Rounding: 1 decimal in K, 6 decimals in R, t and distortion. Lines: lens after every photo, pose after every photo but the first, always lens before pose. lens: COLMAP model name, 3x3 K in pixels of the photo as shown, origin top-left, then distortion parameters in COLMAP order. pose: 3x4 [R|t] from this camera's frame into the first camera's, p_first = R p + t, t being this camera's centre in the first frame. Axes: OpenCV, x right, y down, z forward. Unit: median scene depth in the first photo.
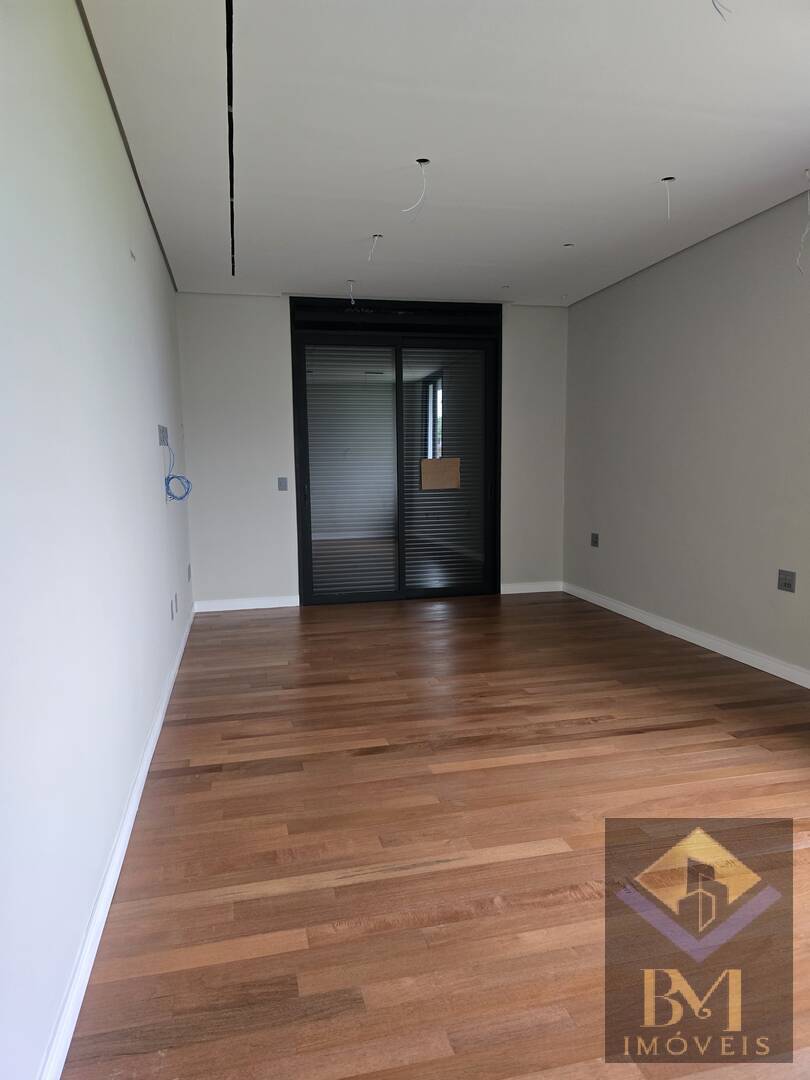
lens RADIAL K [[726.6, 0, 405.0], [0, 726.6, 540.0], [0, 0, 1]] dist [0.054706, -0.078668]
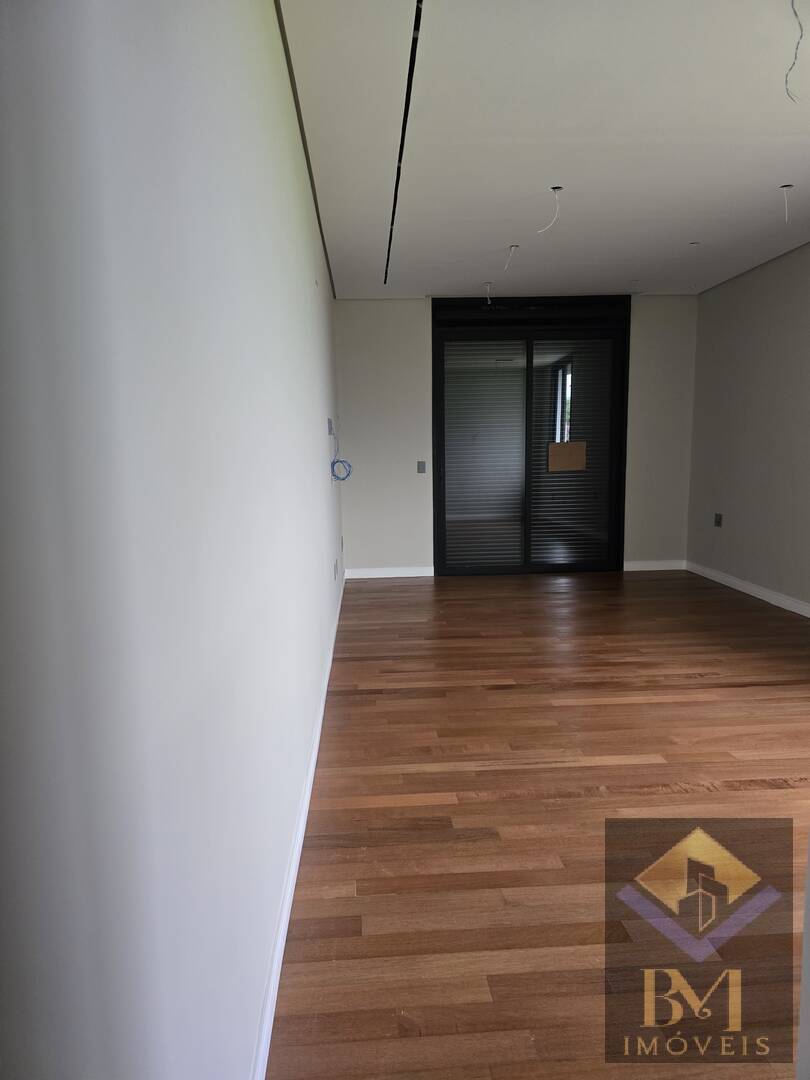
lens RADIAL K [[722.3, 0, 389.5], [0, 722.3, 544.8], [0, 0, 1]] dist [0.080867, -0.120641]
pose [[0.981661, 0.020865, -0.189491, -0.004189], [-0.014854, 0.999342, 0.033089, 0.011669], [0.190057, -0.029668, 0.981325, -0.174349]]
